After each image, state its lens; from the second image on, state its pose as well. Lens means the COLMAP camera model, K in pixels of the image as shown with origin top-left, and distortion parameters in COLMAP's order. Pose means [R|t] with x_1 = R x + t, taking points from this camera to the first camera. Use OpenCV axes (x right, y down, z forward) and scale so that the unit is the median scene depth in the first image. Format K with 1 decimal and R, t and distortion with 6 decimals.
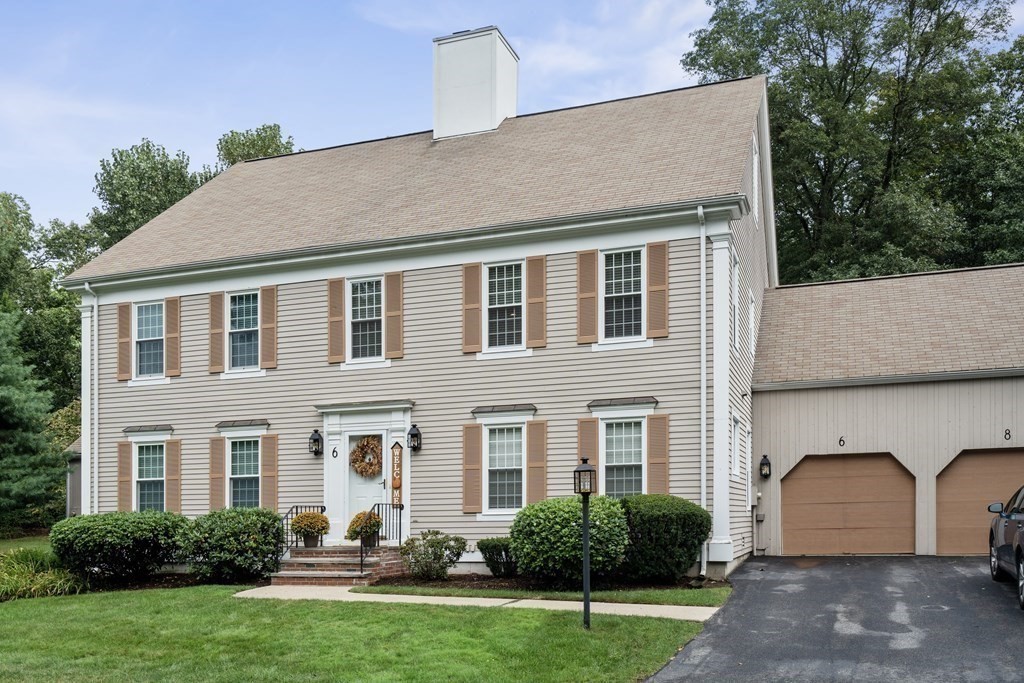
lens RADIAL K [[904.1, 0, 535.4], [0, 904.1, 345.7], [0, 0, 1]] dist [0.001035, -0.003683]
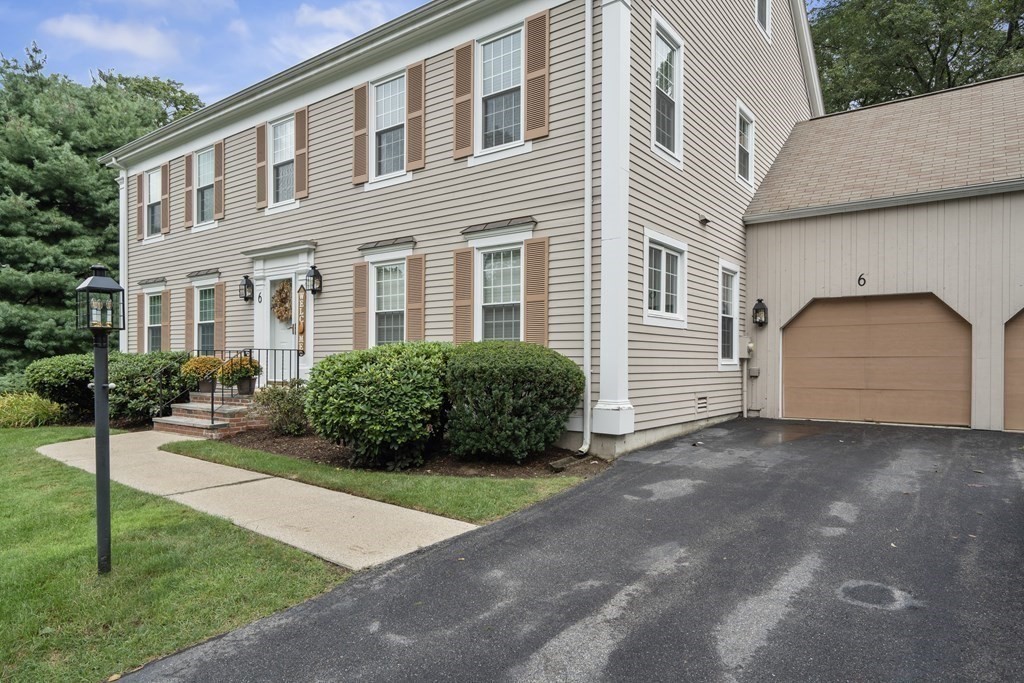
lens RADIAL K [[644.0, 0, 466.2], [0, 644.0, 280.4], [0, 0, 1]] dist [0.004125, 0.001423]
pose [[0.943359, -0.021107, -0.331101, 0.235316], [0.041885, 0.997566, 0.055743, 0.071215], [0.329119, -0.066453, 0.941947, 0.419648]]
